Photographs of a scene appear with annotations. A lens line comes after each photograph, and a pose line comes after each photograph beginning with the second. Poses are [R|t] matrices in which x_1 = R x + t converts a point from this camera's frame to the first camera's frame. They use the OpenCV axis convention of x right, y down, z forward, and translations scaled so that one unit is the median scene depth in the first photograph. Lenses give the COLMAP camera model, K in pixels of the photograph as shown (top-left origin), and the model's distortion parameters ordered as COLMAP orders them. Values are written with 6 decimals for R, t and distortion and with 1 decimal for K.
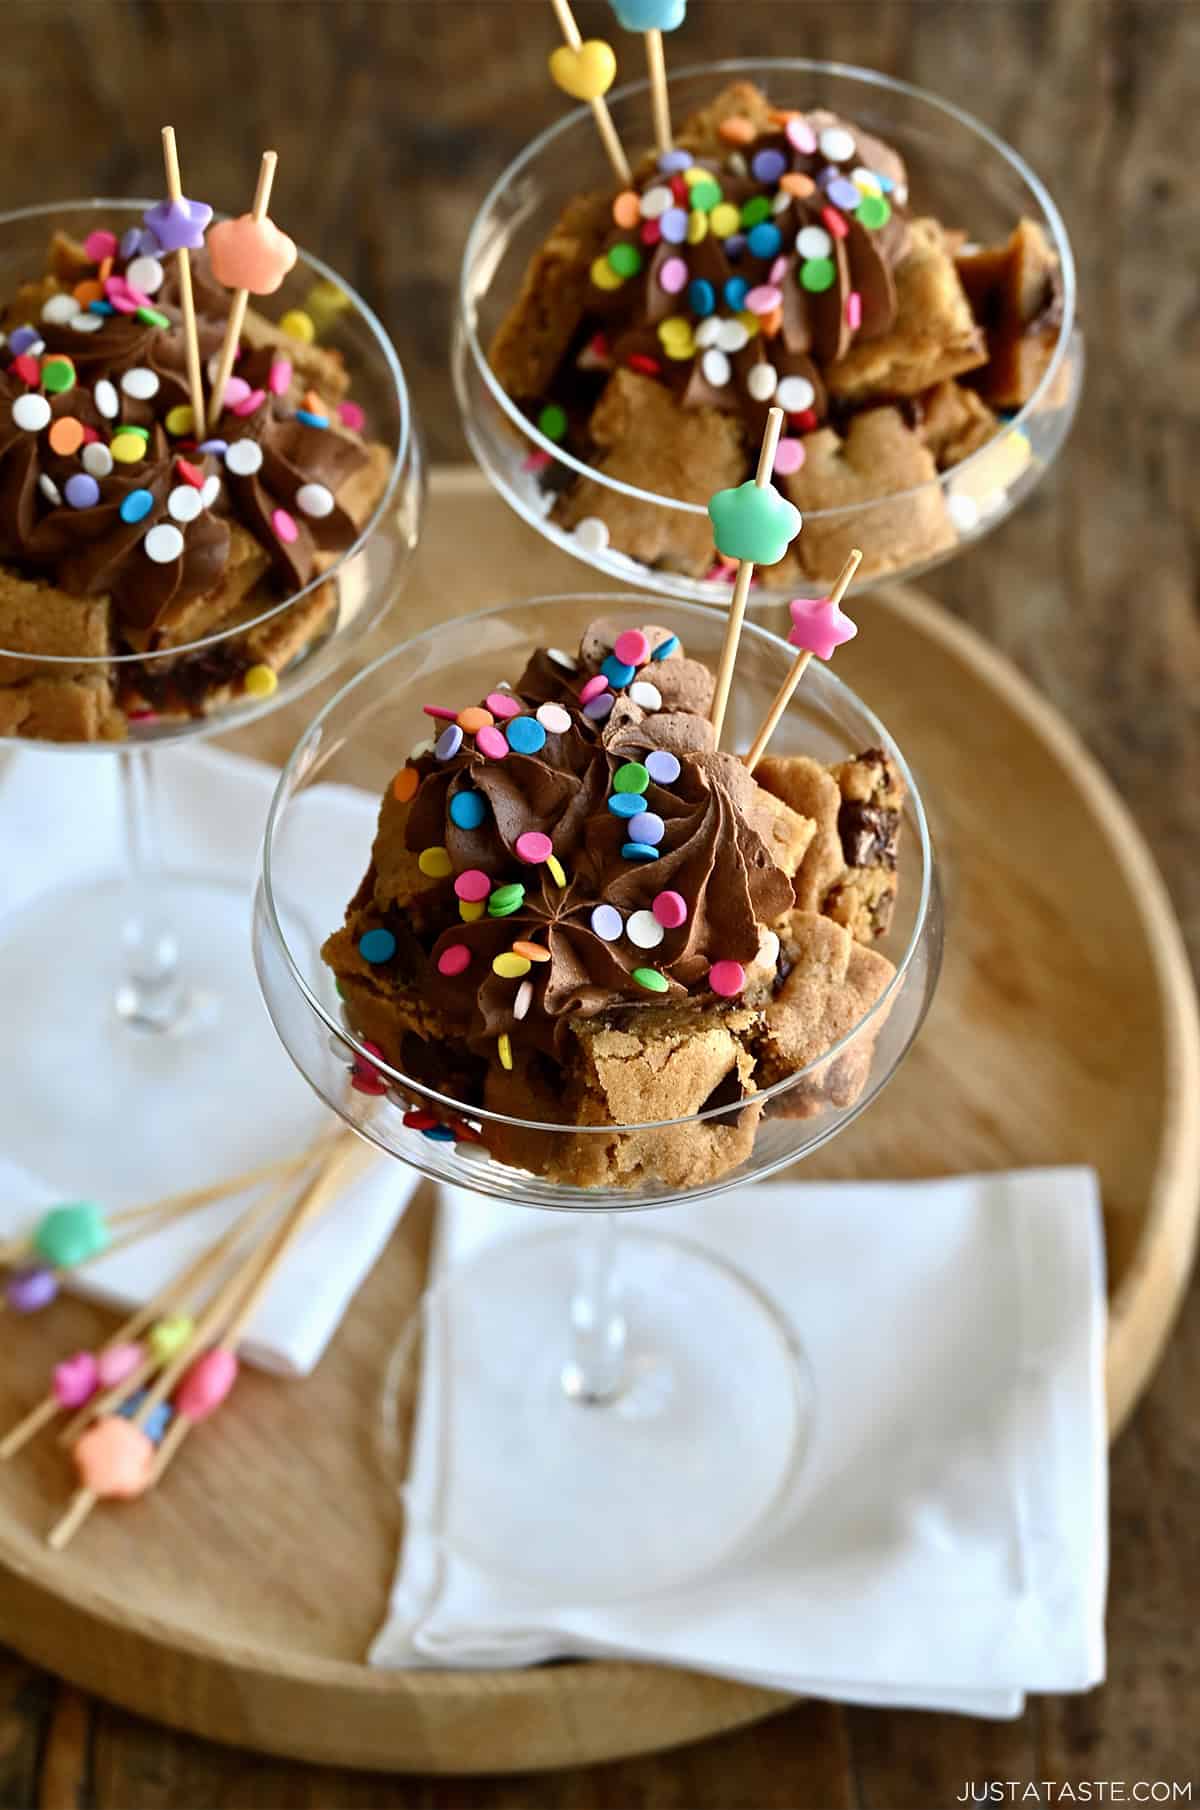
lens RADIAL K [[4751.2, 0, 587.9], [0, 4751.2, 902.8], [0, 0, 1]] dist [-0.213614, 0.000000]
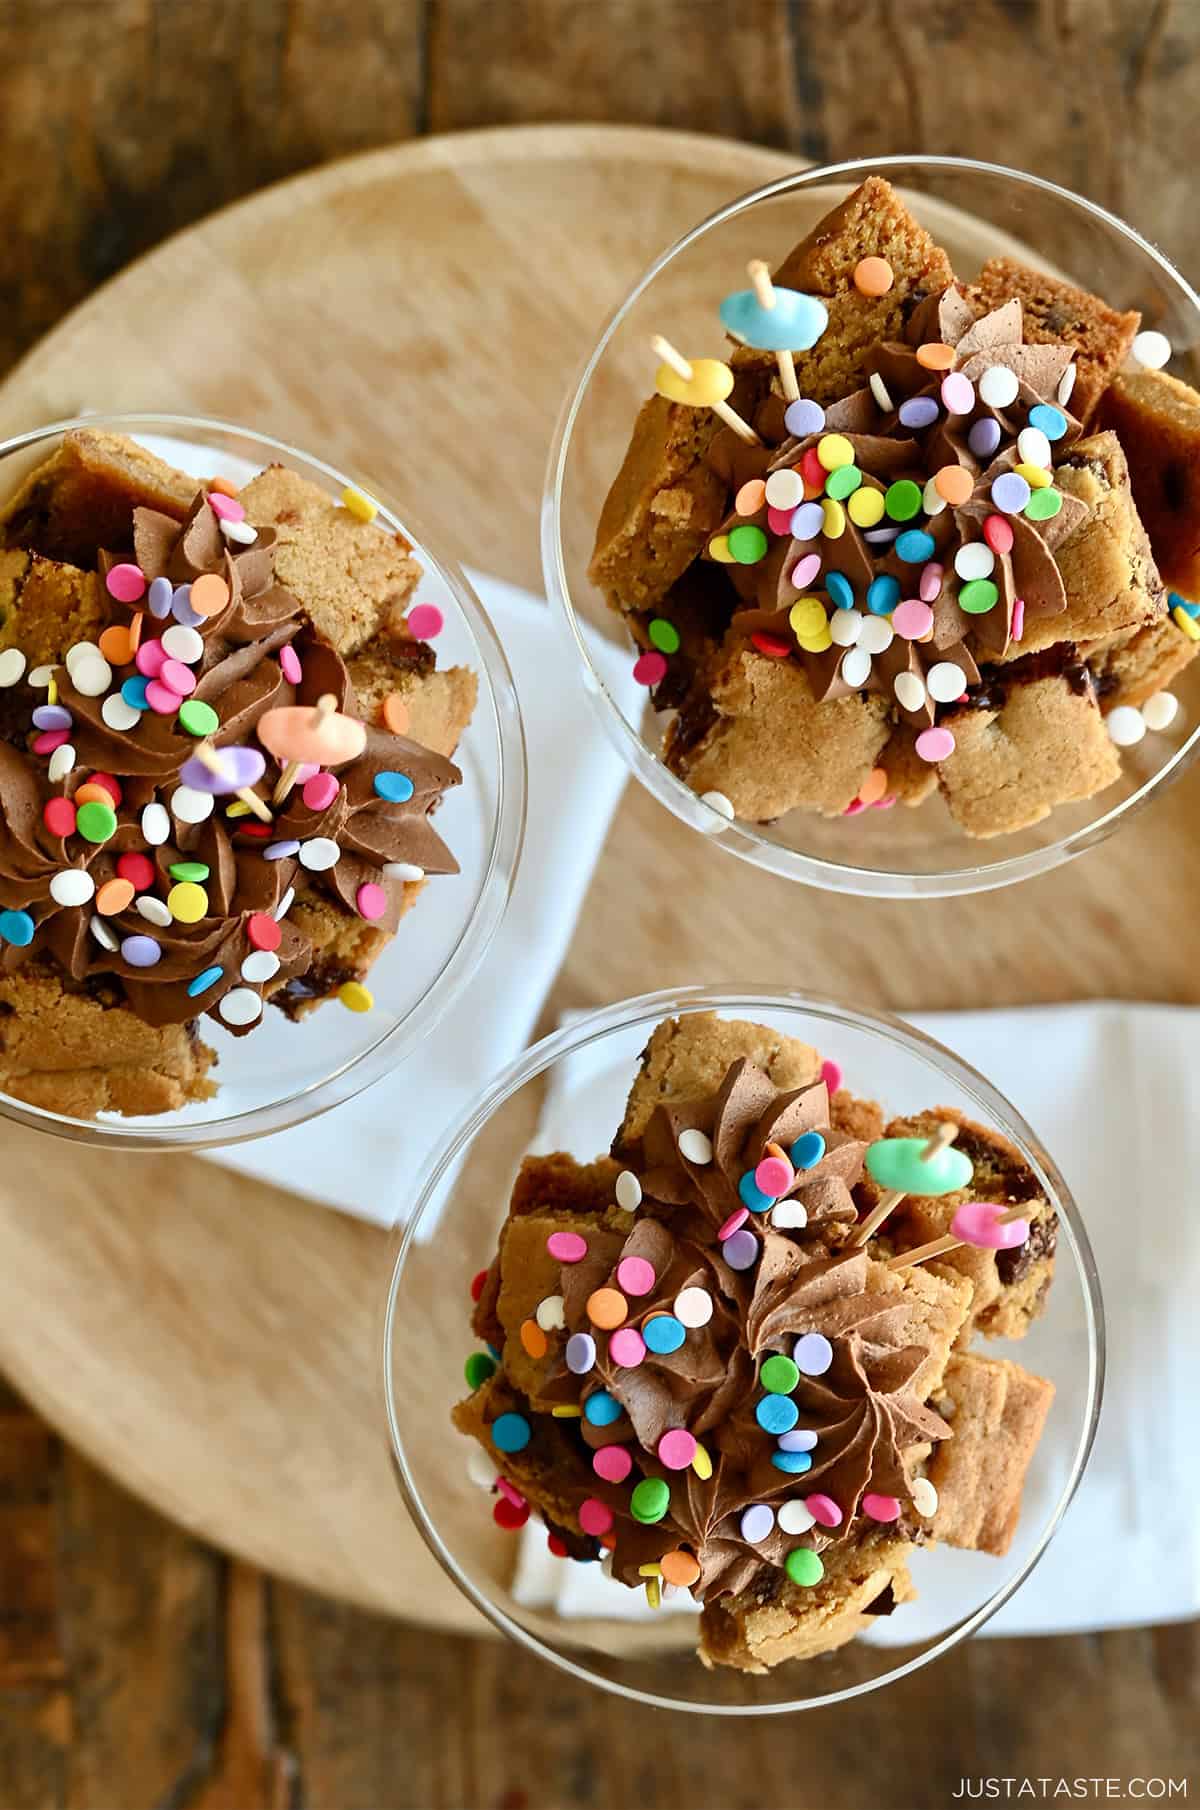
lens RADIAL K [[3749.6, 0, 752.3], [0, 3749.6, 1002.9], [0, 0, 1]] dist [-0.234892, 0.000000]
pose [[0.999228, -0.033450, 0.020624, -0.007944], [0.014861, 0.807493, 0.589690, -0.464588], [-0.036379, -0.588928, 0.807366, 0.415607]]
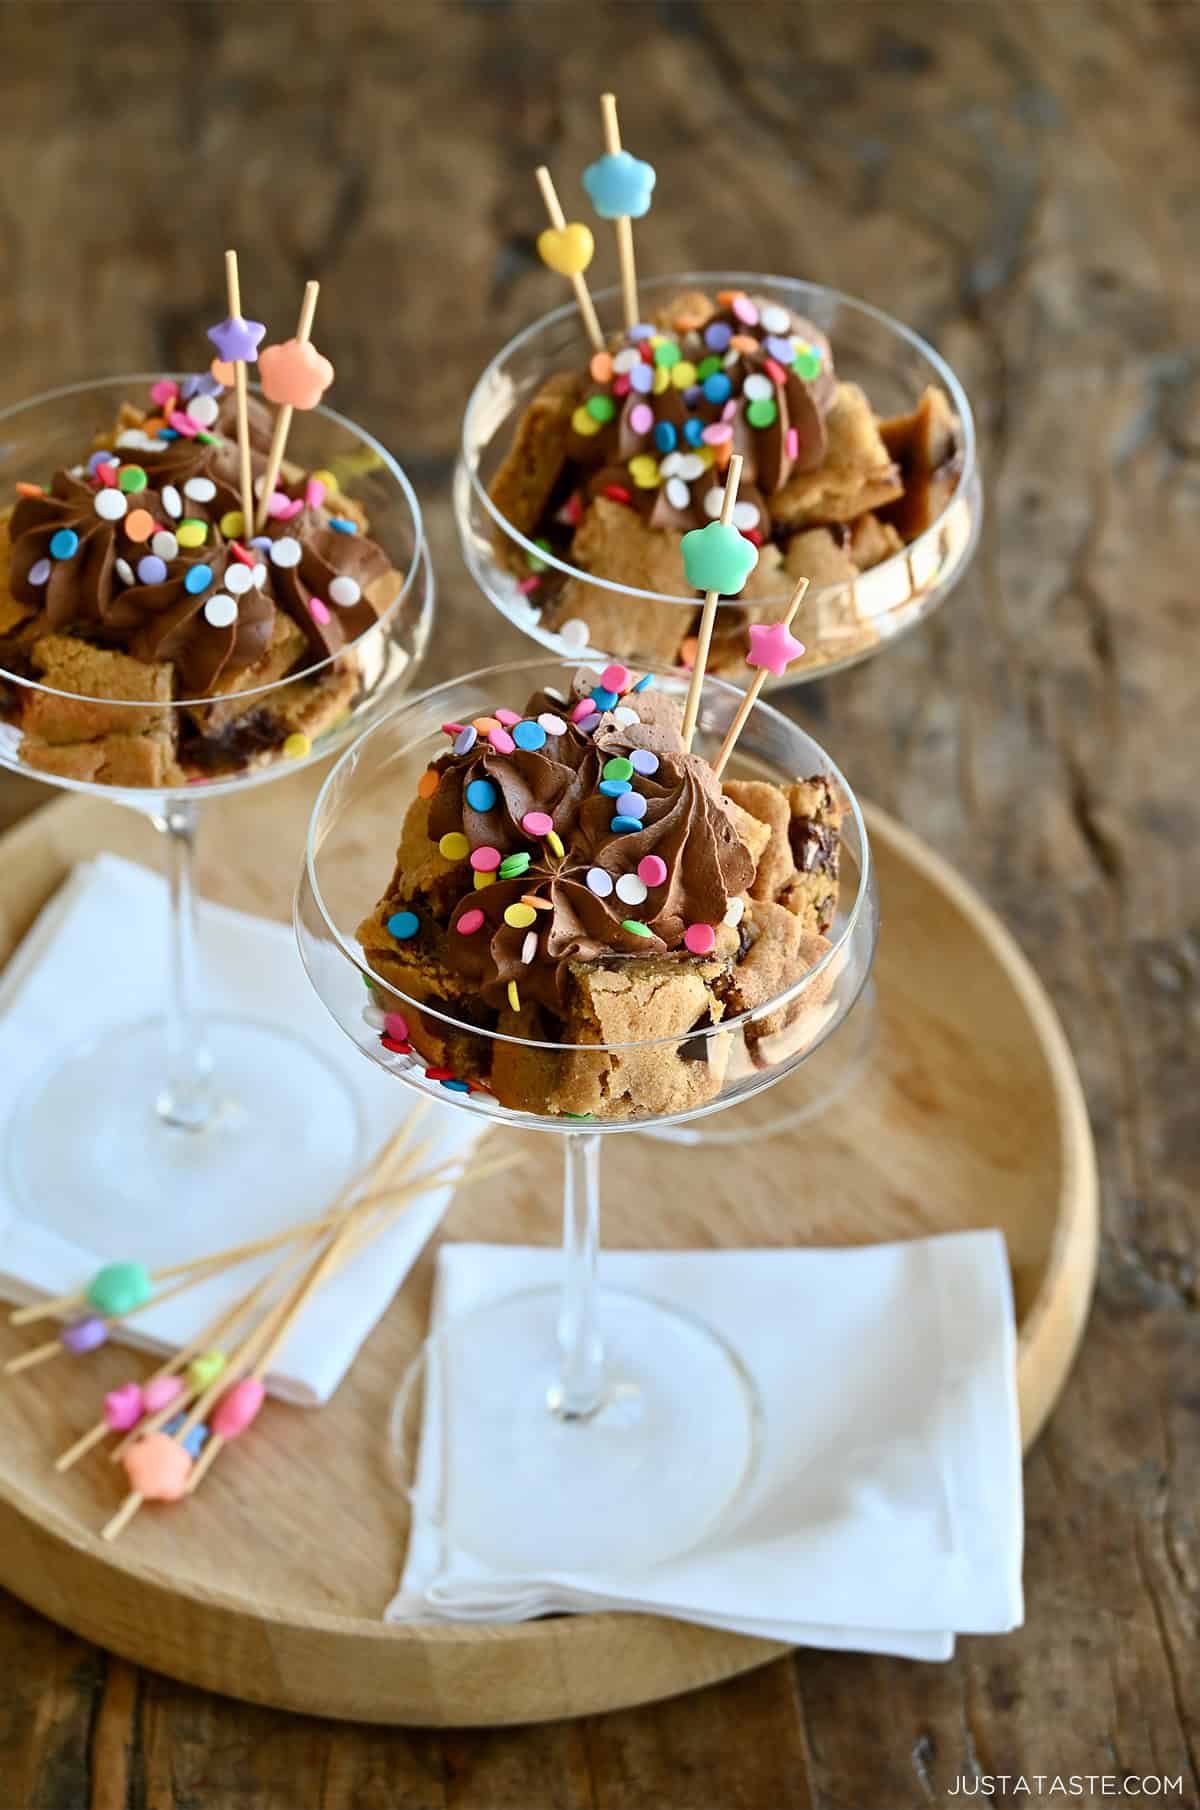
lens RADIAL K [[4322.1, 0, 612.6], [0, 4322.1, 906.3], [0, 0, 1]] dist [-0.227090, 0.000000]
pose [[0.999522, -0.003999, 0.030649, -0.023324], [0.008839, 0.987170, -0.159429, 0.164347], [-0.029618, 0.159624, 0.986733, -0.060656]]
